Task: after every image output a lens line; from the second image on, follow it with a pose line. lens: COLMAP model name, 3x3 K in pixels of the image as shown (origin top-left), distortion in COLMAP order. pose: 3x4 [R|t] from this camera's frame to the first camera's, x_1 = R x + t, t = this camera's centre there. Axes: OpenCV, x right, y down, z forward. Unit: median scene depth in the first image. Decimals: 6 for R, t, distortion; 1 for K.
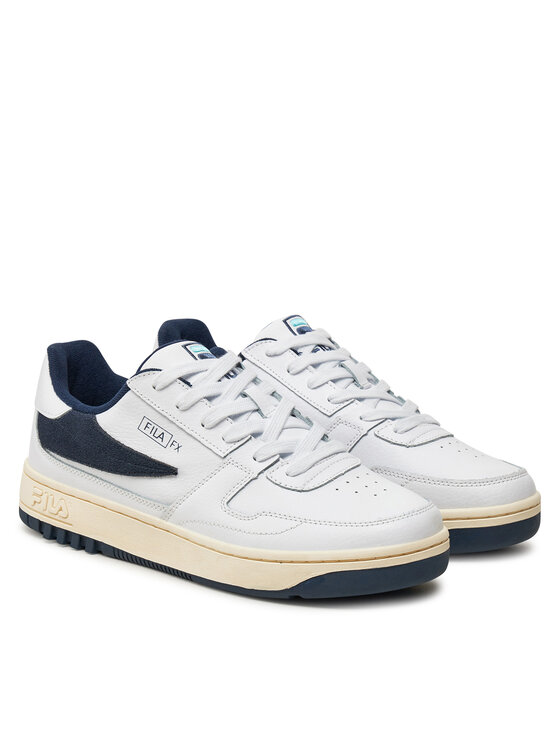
lens RADIAL K [[1810.0, 0, 280.0], [0, 1810.0, 373.0], [0, 0, 1]] dist [0.979717, -0.088243]
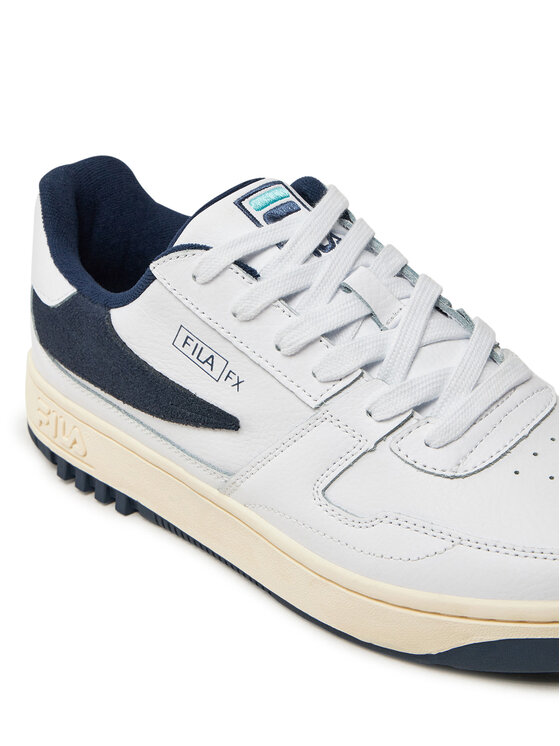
lens RADIAL K [[1431.9, 0, 280.0], [0, 1431.9, 373.0], [0, 0, 1]] dist [-0.076763, -0.062923]
pose [[0.993990, -0.013420, -0.108647, 0.006922], [0.043038, 0.960448, 0.275114, -0.087402], [0.100658, -0.278137, 0.955253, 0.564794]]
